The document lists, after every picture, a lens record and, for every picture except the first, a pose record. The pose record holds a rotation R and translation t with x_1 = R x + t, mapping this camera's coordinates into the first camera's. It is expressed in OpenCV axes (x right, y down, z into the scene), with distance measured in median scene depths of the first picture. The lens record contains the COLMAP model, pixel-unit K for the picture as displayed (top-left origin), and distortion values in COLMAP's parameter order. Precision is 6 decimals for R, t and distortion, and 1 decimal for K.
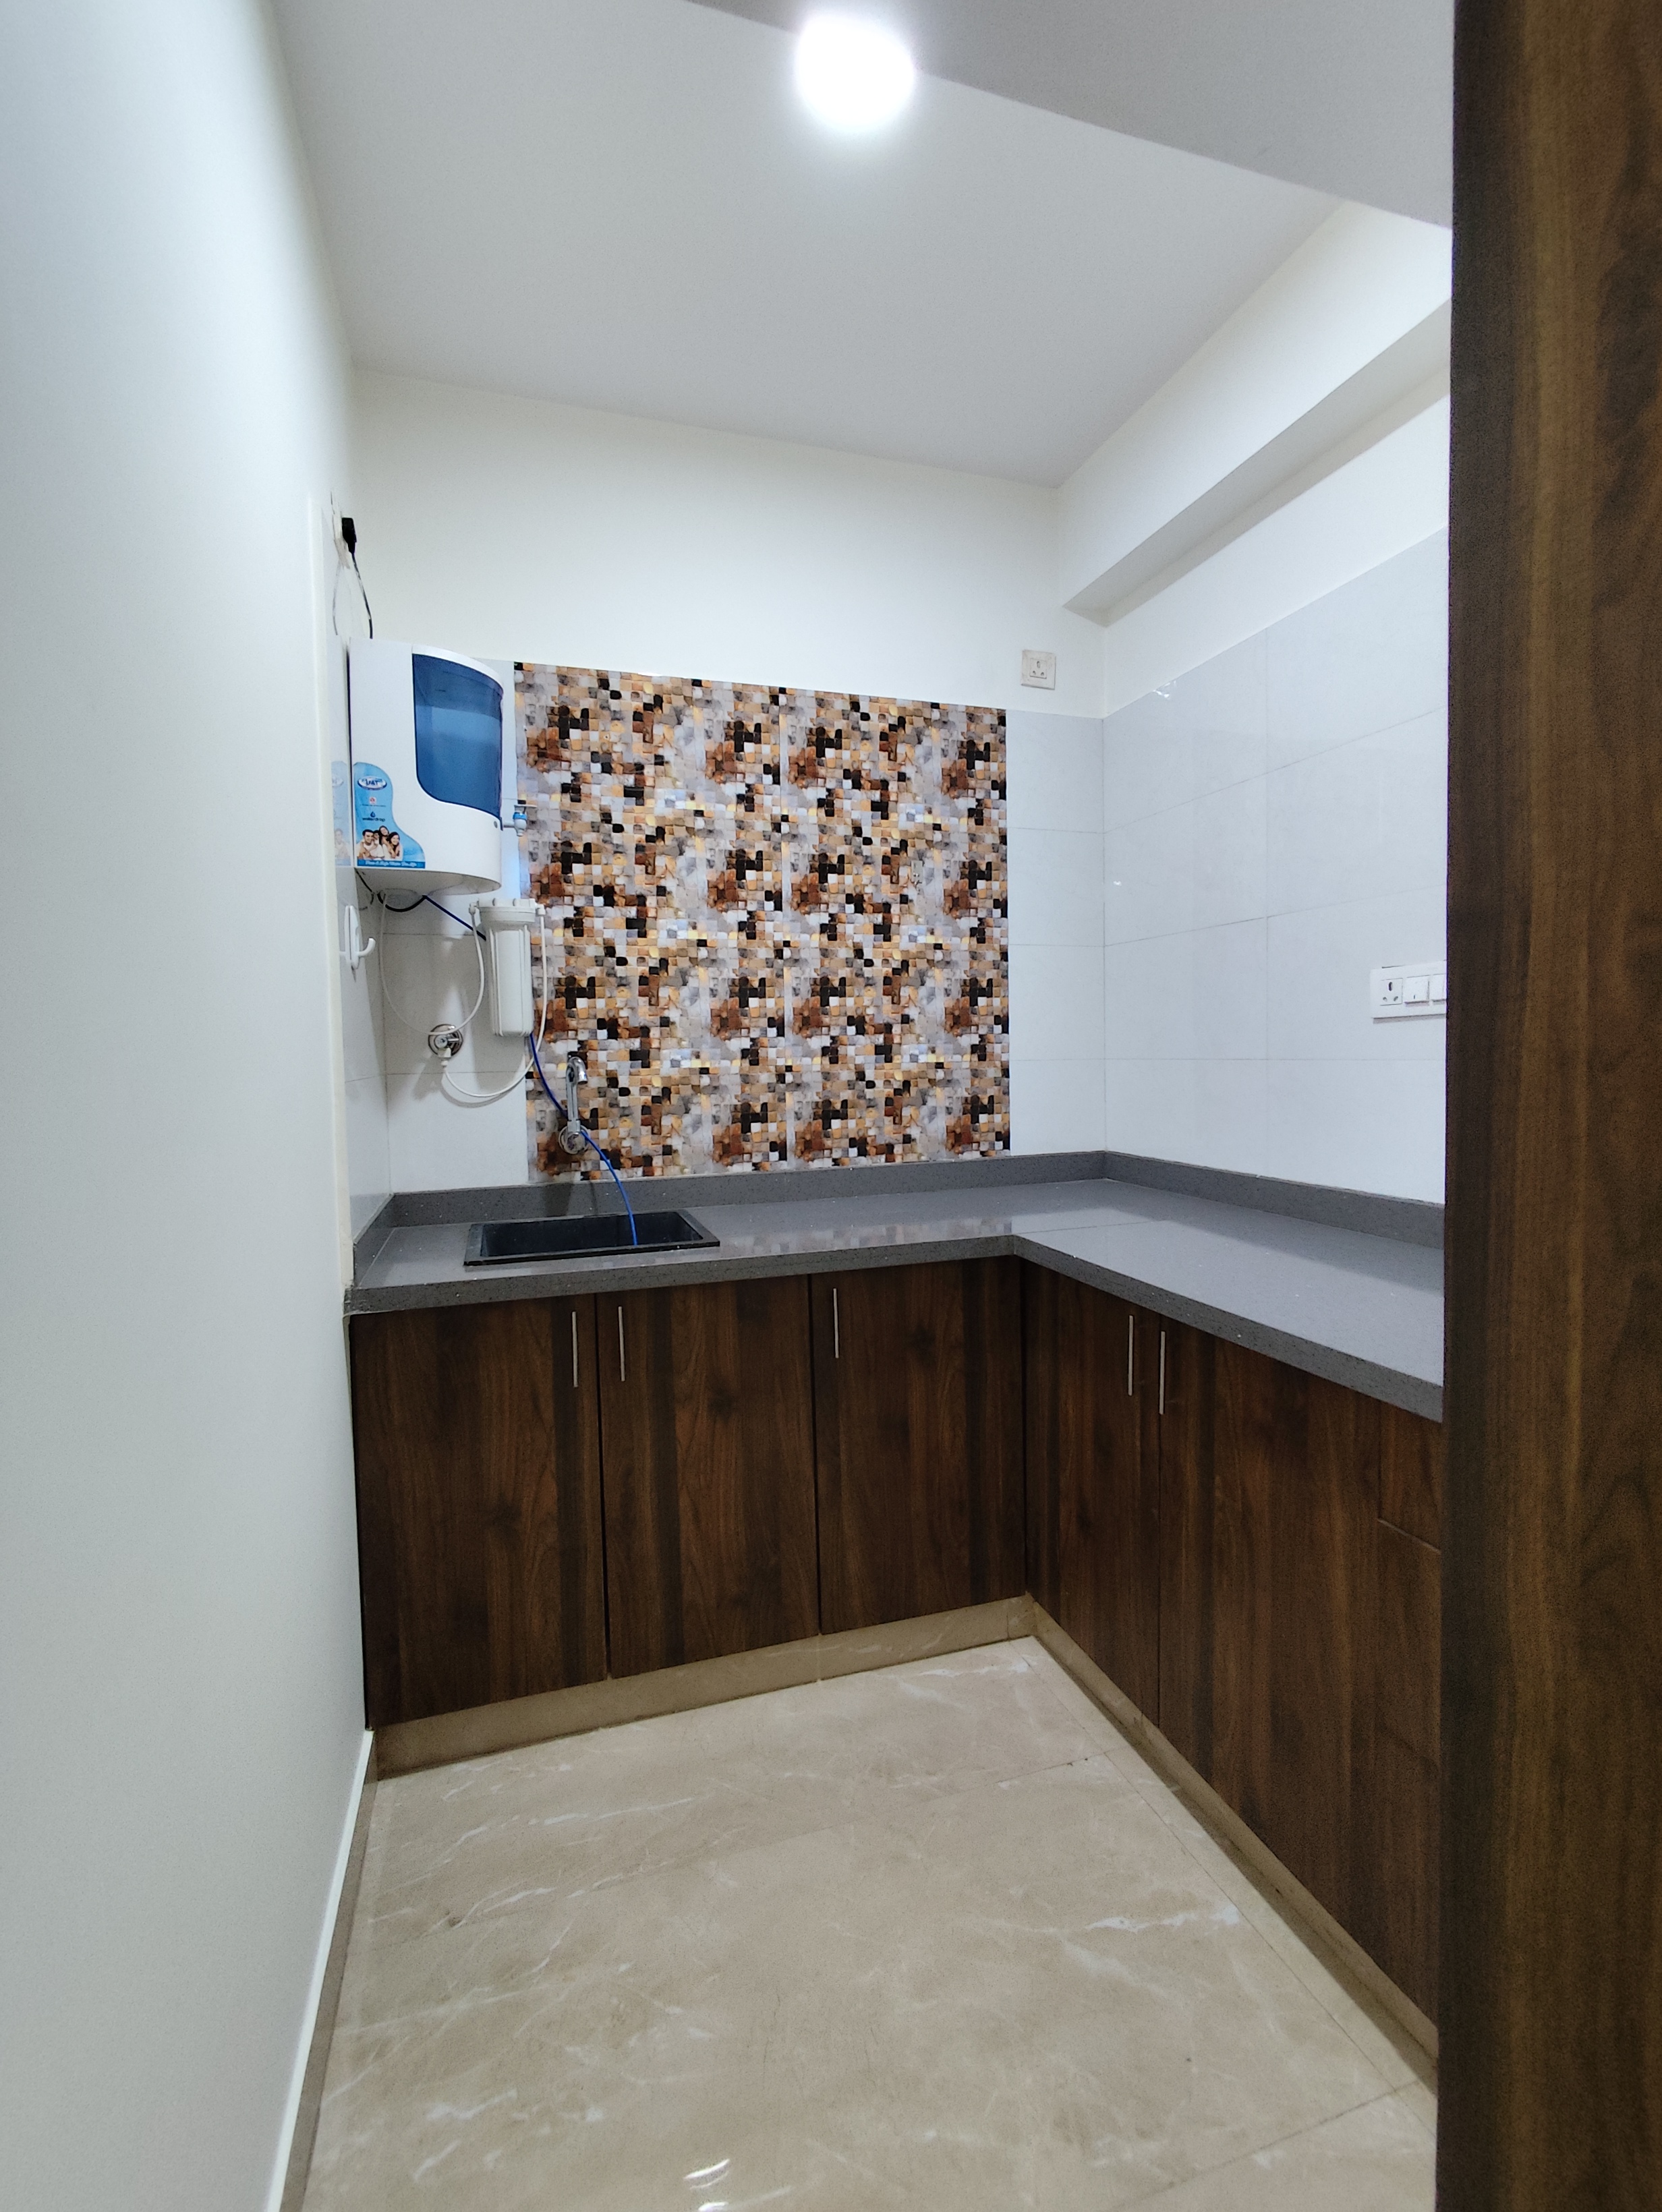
lens RADIAL K [[1021.4, 0, 831.0], [0, 1021.4, 1106.0], [0, 0, 1]] dist [-0.000847, -0.000201]
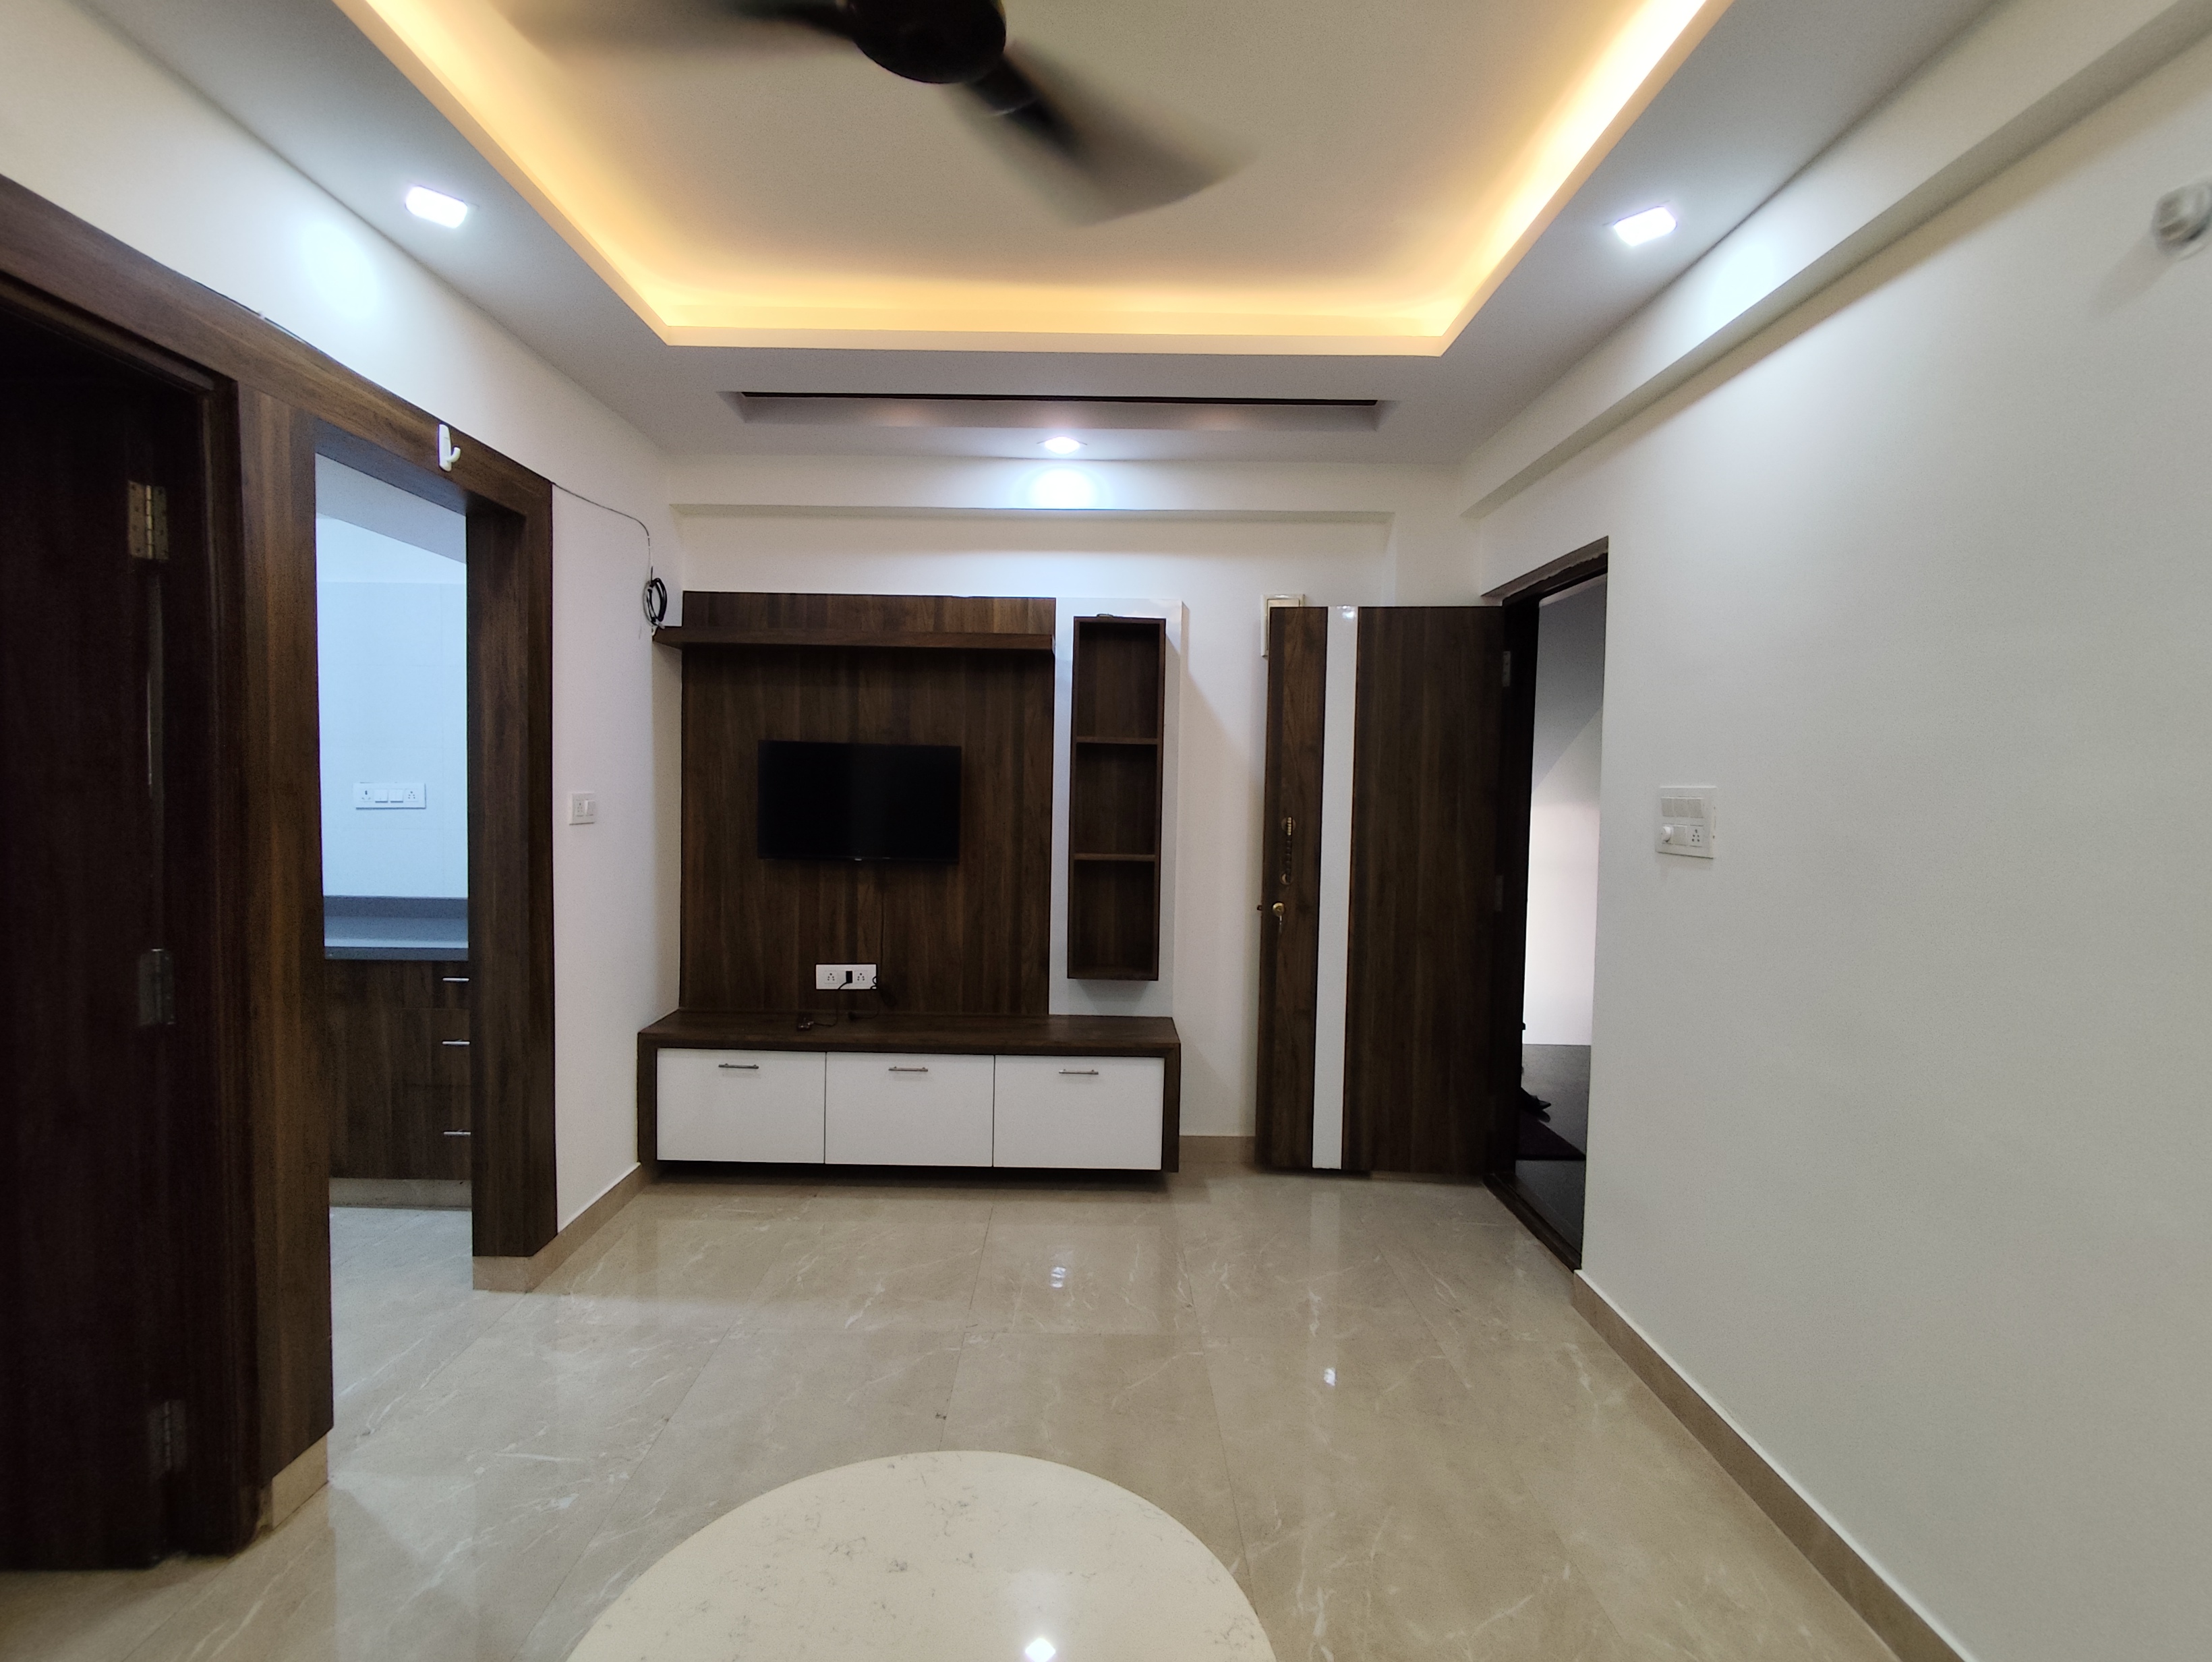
lens RADIAL K [[1021.4, 0, 1106.0], [0, 1021.4, 831.0], [0, 0, 1]] dist [-0.000847, -0.000201]
pose [[0.307918, -0.010722, 0.951352, -3.429728], [0.023678, 0.999713, 0.003603, -0.047816], [-0.951118, 0.021417, 0.308084, -3.773968]]
